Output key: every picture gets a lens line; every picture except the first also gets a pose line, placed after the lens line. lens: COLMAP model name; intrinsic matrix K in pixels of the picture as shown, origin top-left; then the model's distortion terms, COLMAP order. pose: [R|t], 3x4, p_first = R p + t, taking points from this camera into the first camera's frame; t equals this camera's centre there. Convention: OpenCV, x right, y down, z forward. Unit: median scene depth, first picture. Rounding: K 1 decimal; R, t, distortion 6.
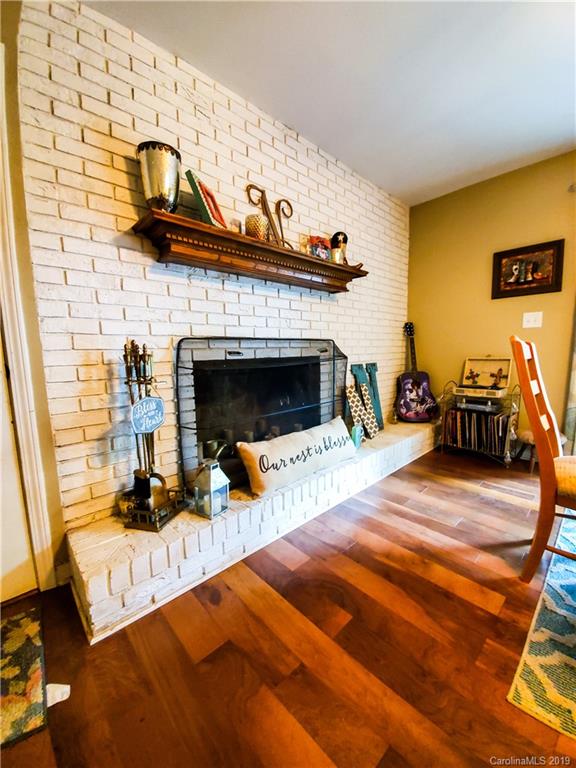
lens RADIAL K [[304.1, 0, 289.0], [0, 304.1, 388.3], [0, 0, 1]] dist [0.007476, -0.014179]
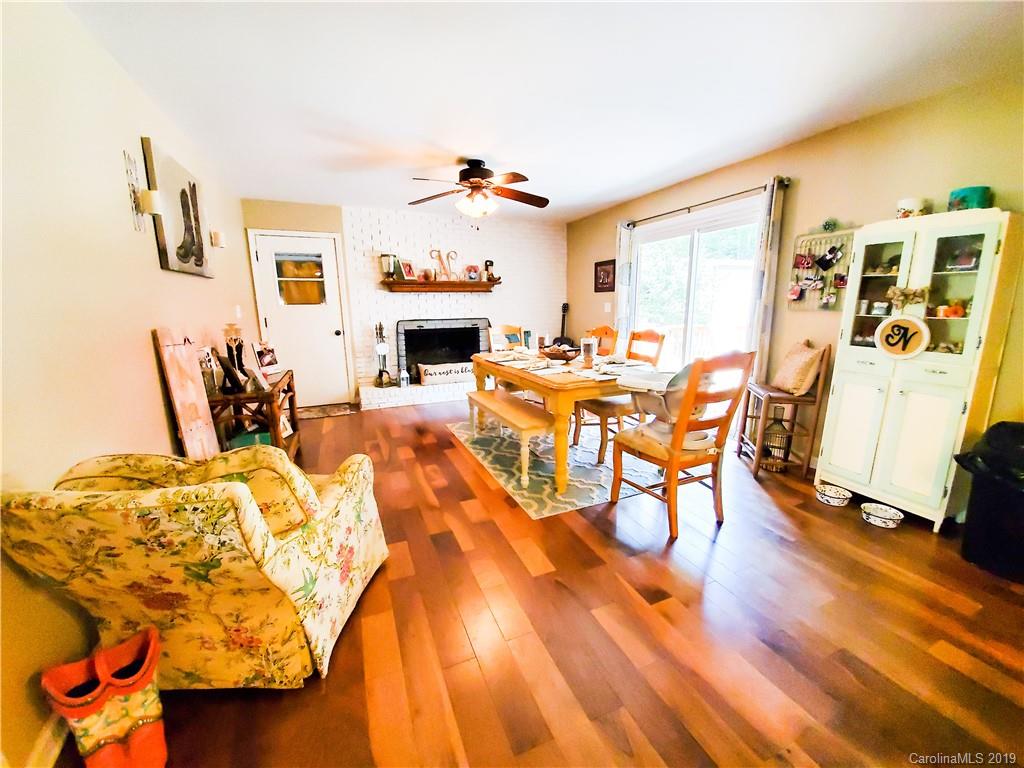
lens RADIAL K [[405.5, 0, 518.6], [0, 405.5, 383.2], [0, 0, 1]] dist [0.007476, -0.014179]
pose [[0.939512, 0.076117, -0.333952, 1.695493], [-0.049410, 0.994915, 0.087761, 0.007862], [0.338934, -0.065951, 0.938496, -1.808742]]
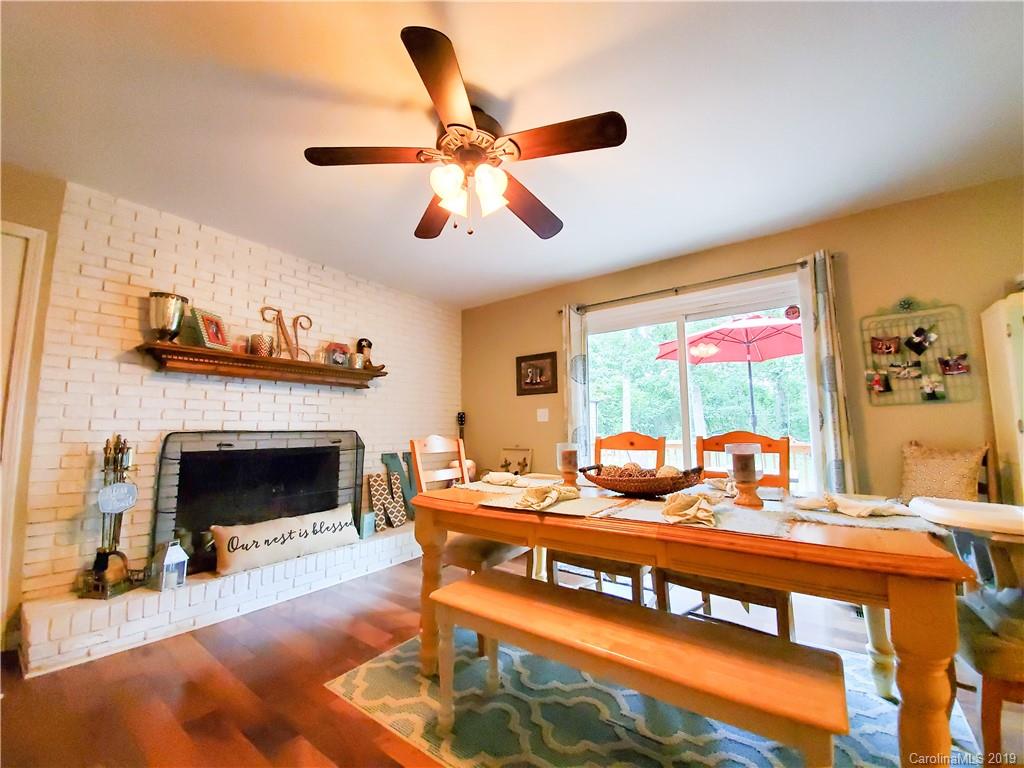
lens RADIAL K [[405.5, 0, 518.6], [0, 405.5, 383.2], [0, 0, 1]] dist [0.007476, -0.014179]
pose [[0.982913, 0.033010, 0.181086, 0.655056], [0.010733, 0.971837, -0.235411, 0.031272], [-0.183757, 0.233332, 0.954877, -0.757240]]
